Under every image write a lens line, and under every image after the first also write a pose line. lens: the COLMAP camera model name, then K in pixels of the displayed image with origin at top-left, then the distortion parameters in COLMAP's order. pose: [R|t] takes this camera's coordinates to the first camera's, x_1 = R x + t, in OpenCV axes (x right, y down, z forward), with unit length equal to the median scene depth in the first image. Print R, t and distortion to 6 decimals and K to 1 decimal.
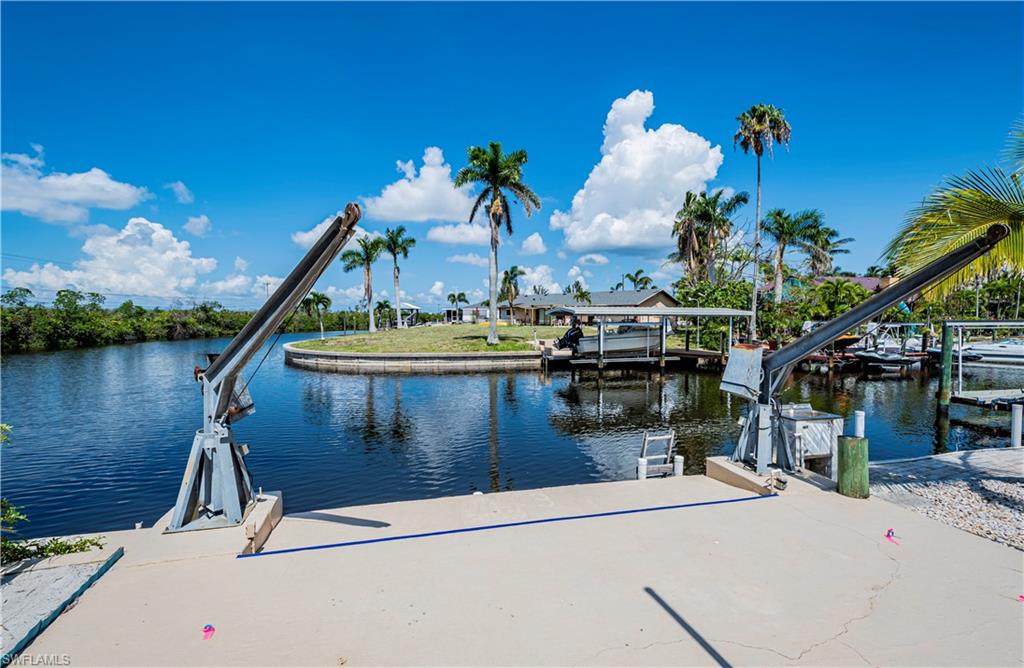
lens RADIAL K [[474.1, 0, 533.9], [0, 474.1, 336.5], [0, 0, 1]] dist [-0.003849, -0.001190]
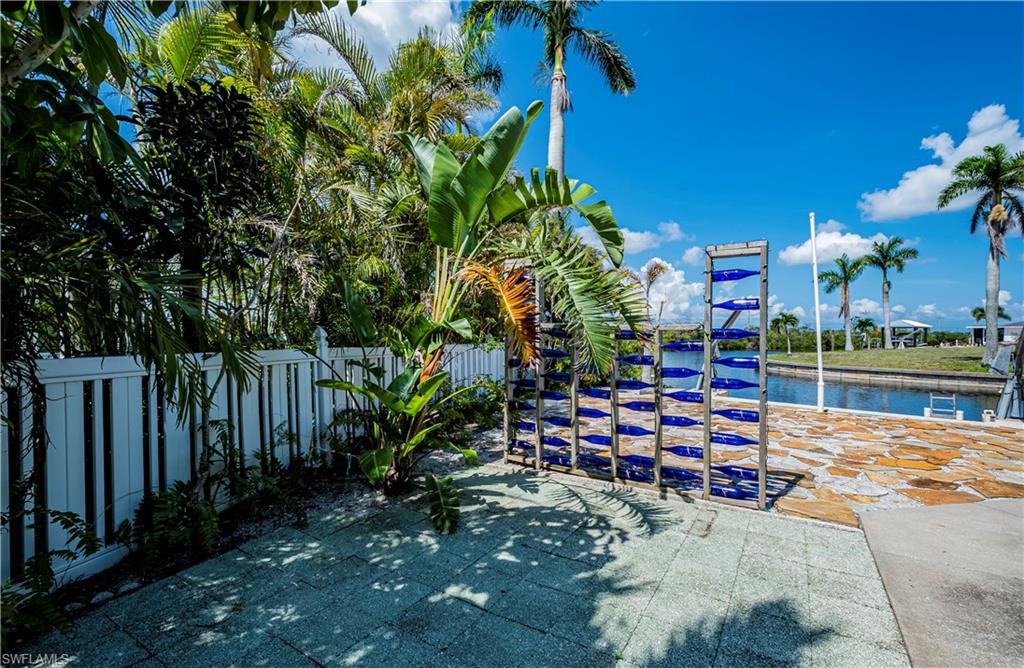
lens RADIAL K [[481.9, 0, 479.7], [0, 481.9, 341.2], [0, 0, 1]] dist [-0.000196, -0.000400]
pose [[0.518147, 0.017880, -0.855105, 0.121183], [-0.045539, 0.998940, -0.006707, 0.012923], [0.854079, 0.042416, 0.518412, -0.186664]]
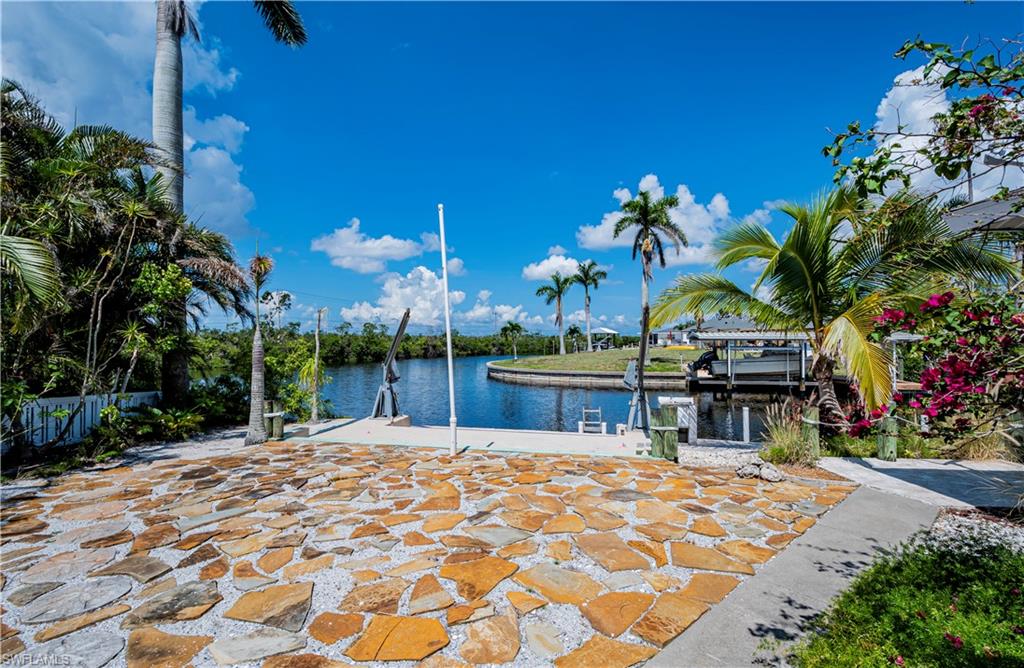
lens RADIAL K [[481.4, 0, 515.2], [0, 481.4, 340.2], [0, 0, 1]] dist [-0.000216, -0.000109]
pose [[0.880374, -0.001192, -0.474278, 0.117685], [-0.018837, 0.999120, -0.037476, 0.002996], [0.473905, 0.041926, 0.879577, -0.098957]]
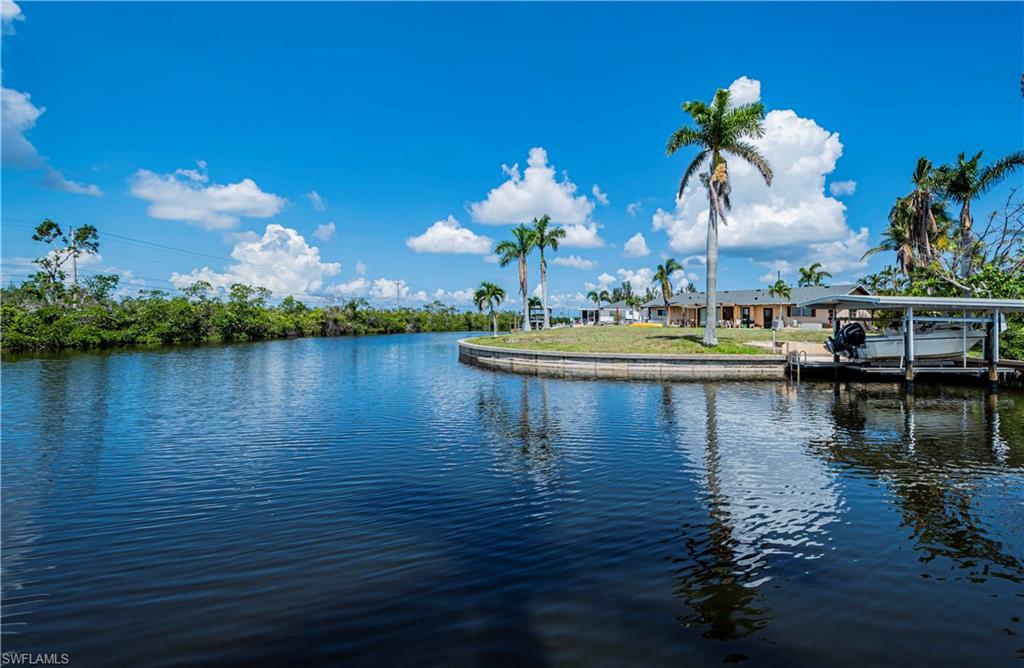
lens RADIAL K [[488.8, 0, 538.0], [0, 488.8, 333.1], [0, 0, 1]] dist [-0.000853, -0.000104]
pose [[0.981365, 0.014774, -0.191583, -0.137427], [-0.018248, 0.999699, -0.016381, 0.009201], [0.191283, 0.019572, 0.981340, 0.085108]]
